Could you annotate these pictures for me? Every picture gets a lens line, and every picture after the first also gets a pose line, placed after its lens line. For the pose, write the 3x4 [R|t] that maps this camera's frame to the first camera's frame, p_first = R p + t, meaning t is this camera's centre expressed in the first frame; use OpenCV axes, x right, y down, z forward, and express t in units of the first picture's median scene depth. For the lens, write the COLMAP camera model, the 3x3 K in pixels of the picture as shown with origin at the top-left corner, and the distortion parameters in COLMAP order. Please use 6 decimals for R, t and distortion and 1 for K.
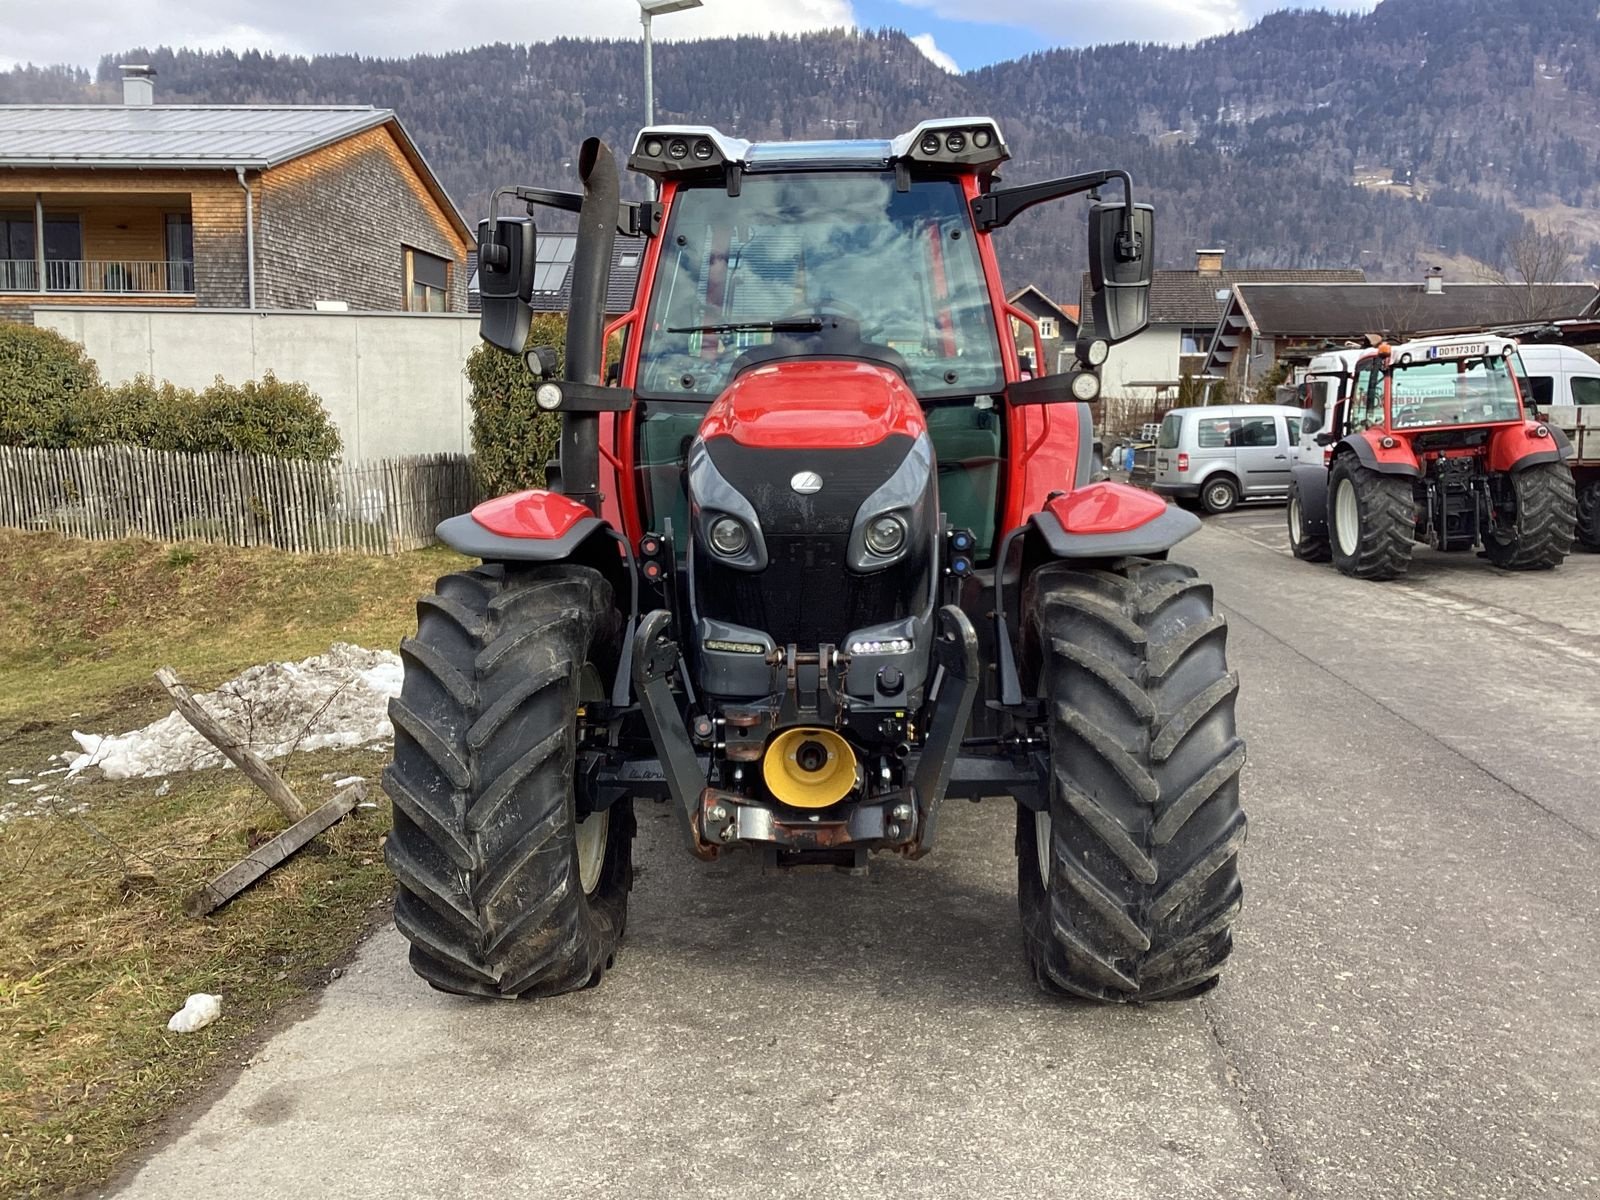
lens RADIAL K [[1468.9, 0, 789.6], [0, 1468.9, 614.5], [0, 0, 1]] dist [0.015316, 0.000000]
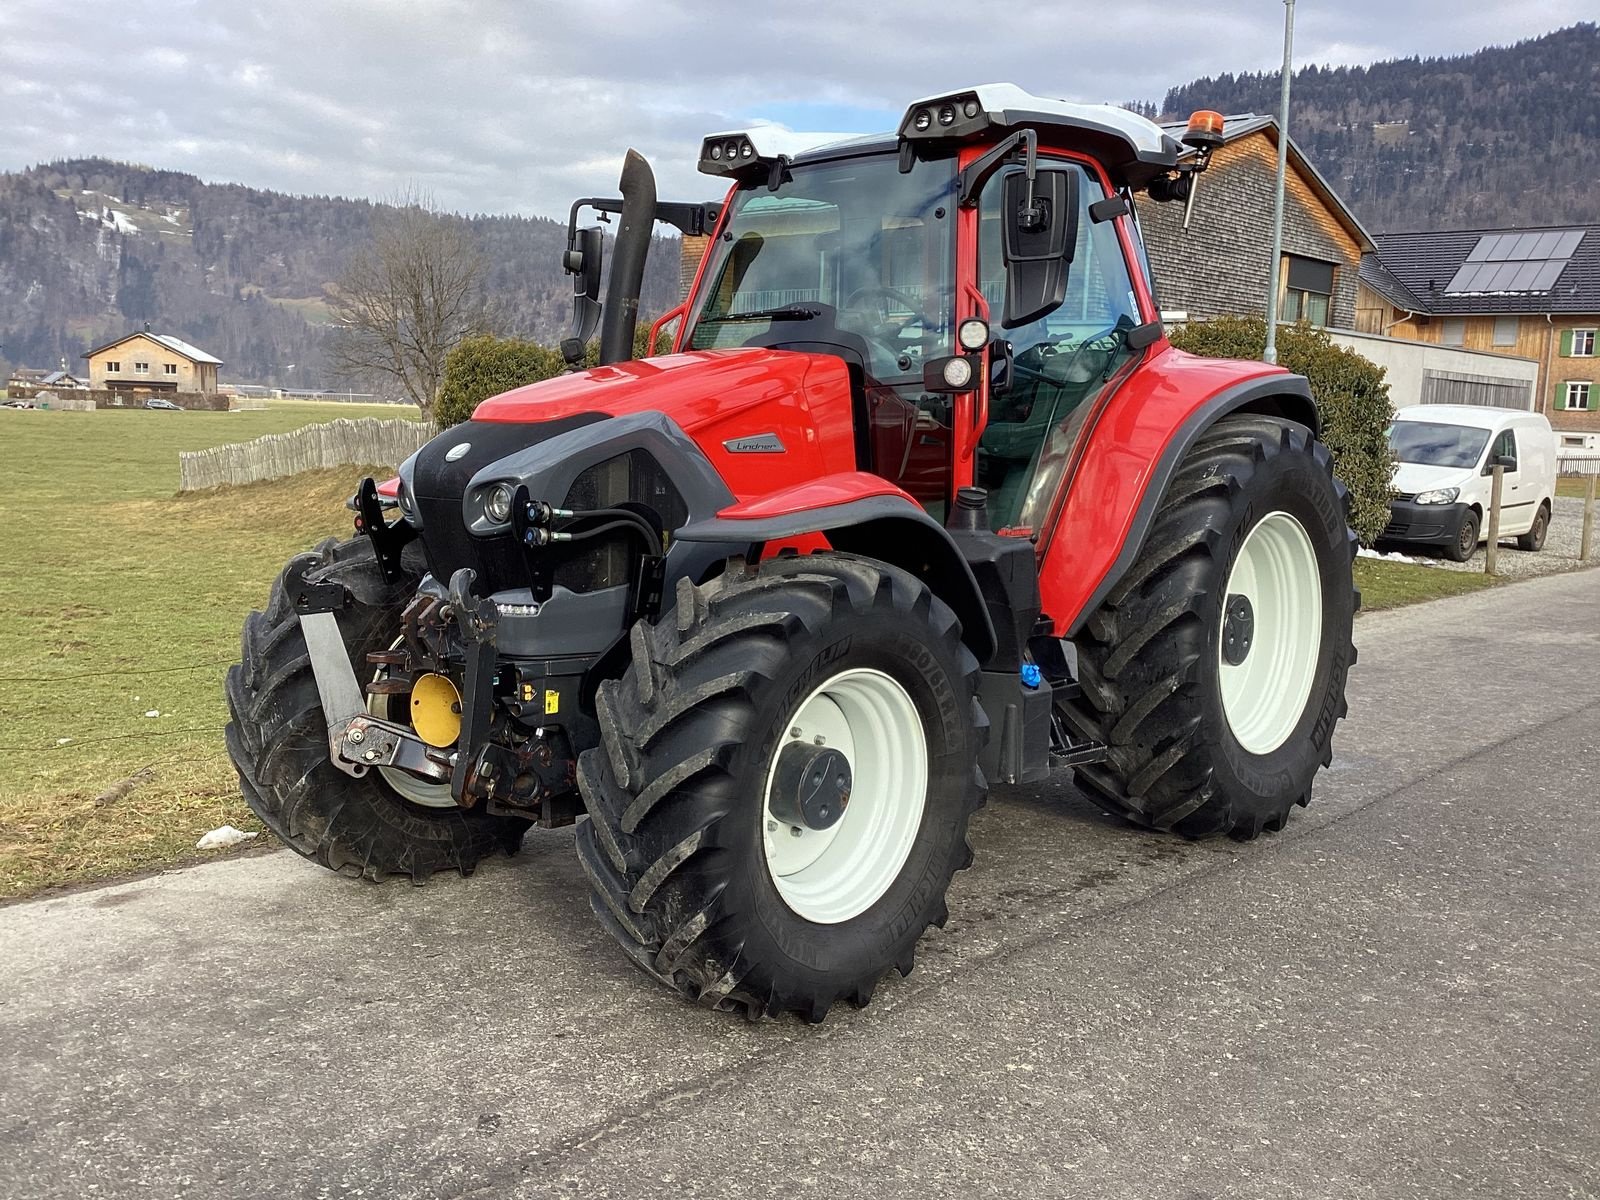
lens RADIAL K [[1468.9, 0, 792.8], [0, 1468.9, 597.1], [0, 0, 1]] dist [0.015316, 0.000000]
pose [[0.790534, 0.091027, -0.605615, 0.190901], [-0.102545, 0.994605, 0.015639, -0.005241], [0.603771, 0.049740, 0.795604, 0.060769]]
